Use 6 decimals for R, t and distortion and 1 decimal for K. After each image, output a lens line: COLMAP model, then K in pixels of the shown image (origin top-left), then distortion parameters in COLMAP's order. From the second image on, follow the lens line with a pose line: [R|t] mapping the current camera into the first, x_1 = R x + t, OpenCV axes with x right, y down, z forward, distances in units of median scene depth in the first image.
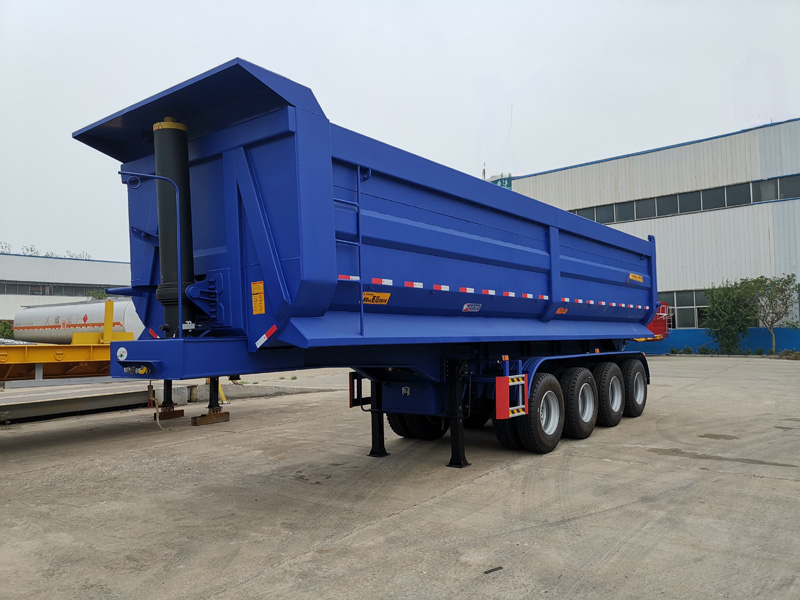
lens RADIAL K [[621.5, 0, 400.0], [0, 621.5, 300.0], [0, 0, 1]] dist [0.066011, -0.067623]
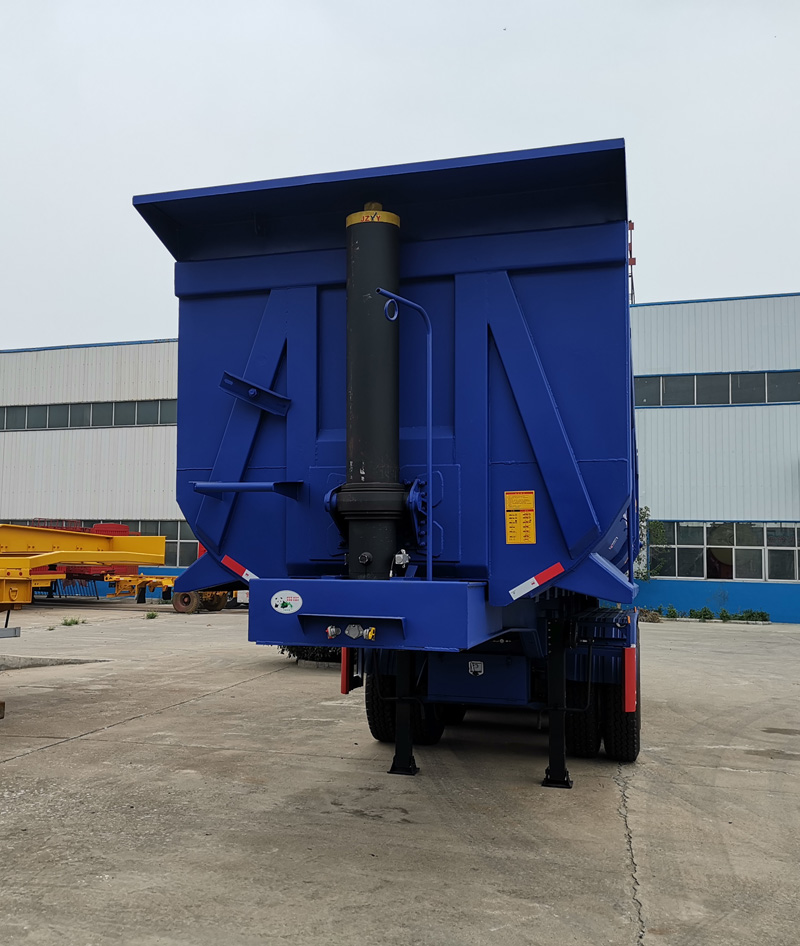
lens RADIAL K [[975.4, 0, 397.4], [0, 975.4, 478.7], [0, 0, 1]] dist [0.086588, -0.109704]
pose [[0.939585, 0.068810, 0.335329, -0.586515], [-0.055744, 0.997269, -0.048450, 0.010452], [-0.337747, 0.026830, 0.940854, 0.118777]]
